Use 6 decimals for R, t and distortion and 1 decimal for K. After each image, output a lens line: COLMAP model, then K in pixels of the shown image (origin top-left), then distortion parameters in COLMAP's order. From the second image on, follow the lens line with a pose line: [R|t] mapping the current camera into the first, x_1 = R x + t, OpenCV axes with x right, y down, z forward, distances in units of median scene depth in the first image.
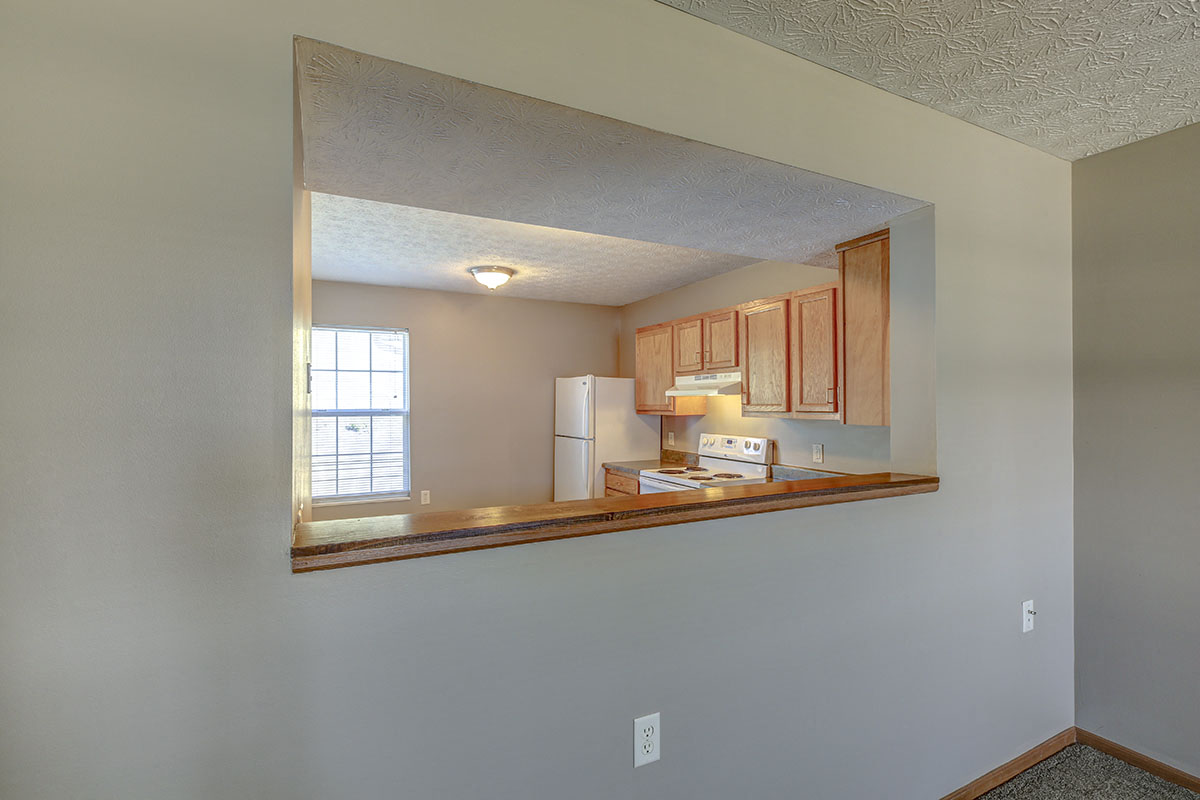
lens RADIAL K [[556.8, 0, 596.0], [0, 556.8, 402.7], [0, 0, 1]] dist [-0.000740, -0.000043]
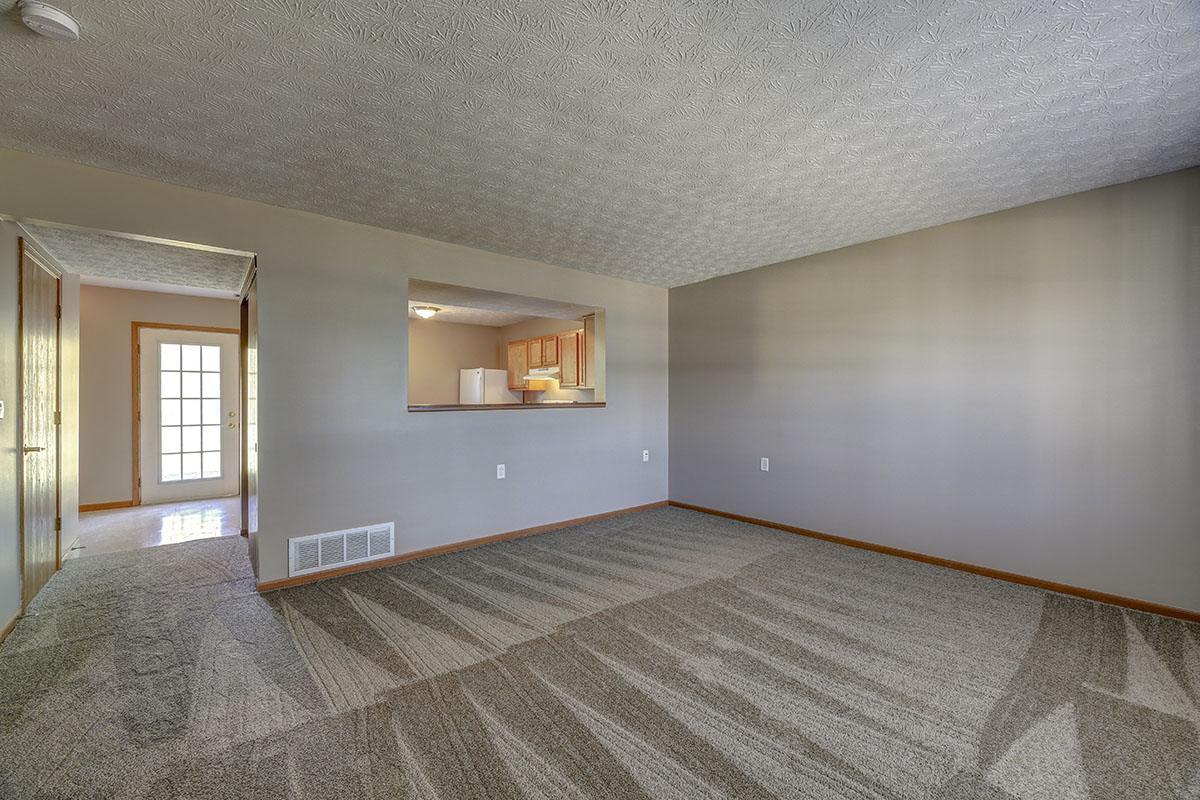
lens RADIAL K [[490.6, 0, 599.5], [0, 490.6, 404.0], [0, 0, 1]] dist [-0.000245, -0.000011]
pose [[0.973726, -0.001599, 0.227716, -0.001268], [-0.001880, 0.999885, 0.015058, 0.047157], [-0.227714, -0.015090, 0.973611, -0.694339]]
